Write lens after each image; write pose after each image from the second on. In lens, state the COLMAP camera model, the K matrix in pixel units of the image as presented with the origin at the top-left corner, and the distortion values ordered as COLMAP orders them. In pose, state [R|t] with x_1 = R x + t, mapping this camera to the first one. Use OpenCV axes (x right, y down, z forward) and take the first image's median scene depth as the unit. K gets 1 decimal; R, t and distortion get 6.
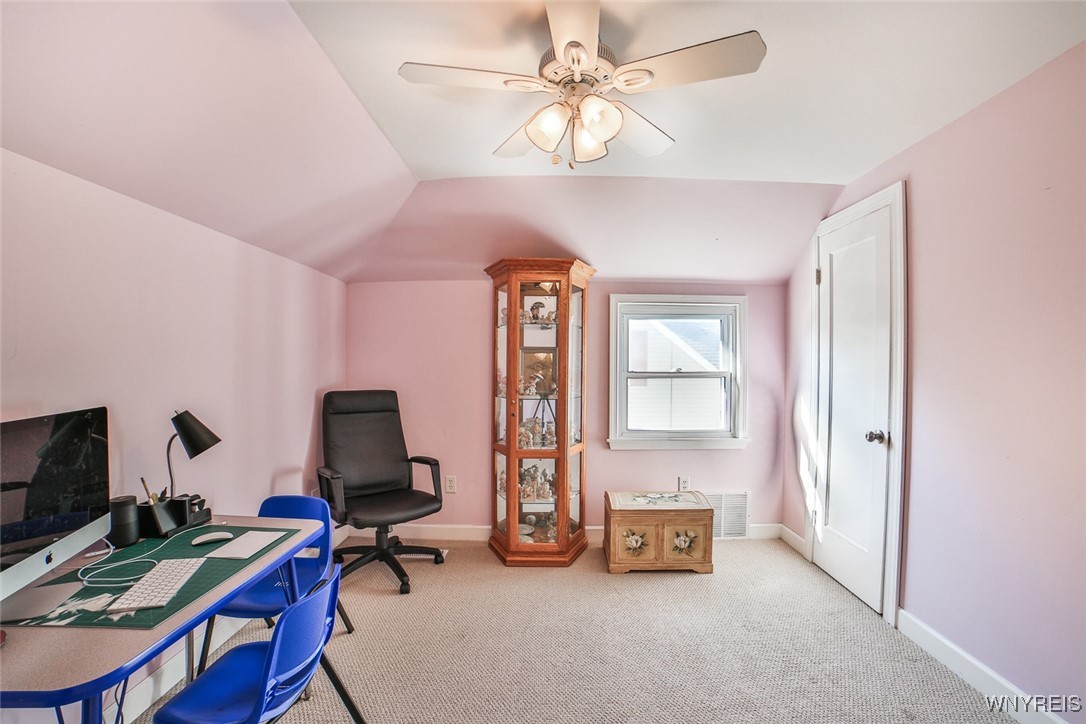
lens RADIAL K [[460.8, 0, 552.7], [0, 460.8, 364.0], [0, 0, 1]] dist [-0.110985, 0.039081]
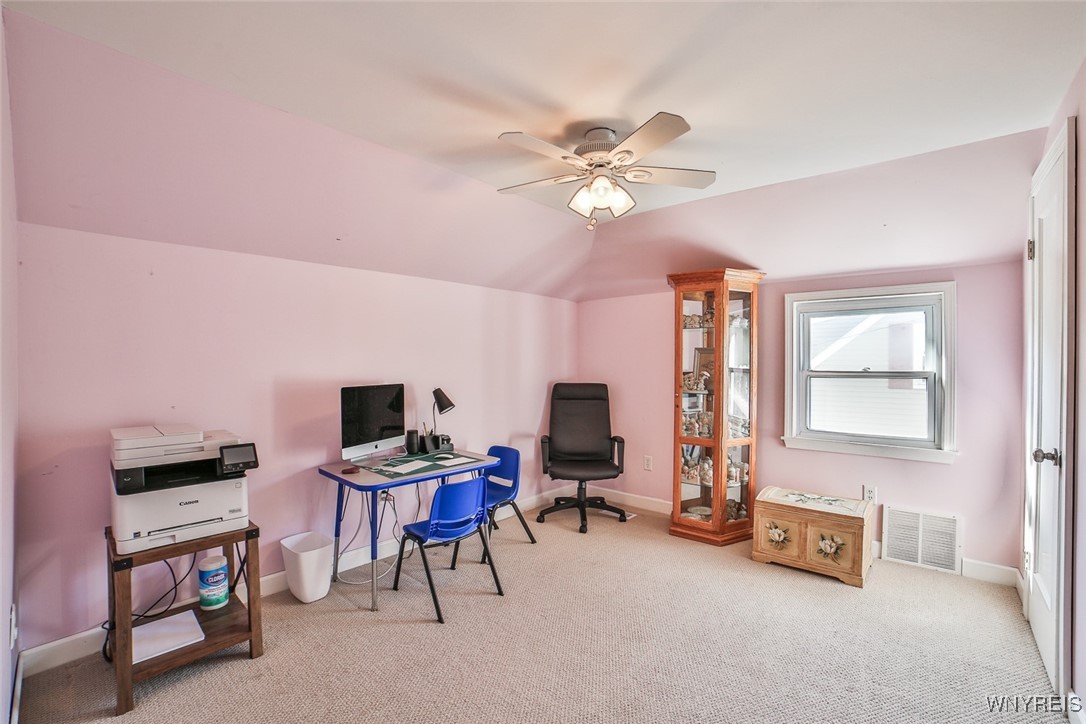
lens RADIAL K [[460.8, 0, 552.7], [0, 460.8, 364.0], [0, 0, 1]] dist [-0.110985, 0.039081]
pose [[0.763386, -0.000300, -0.645943, 0.443374], [0.000023, 1.000000, -0.000437, 0.003101], [0.645943, 0.000319, 0.763386, -0.103844]]
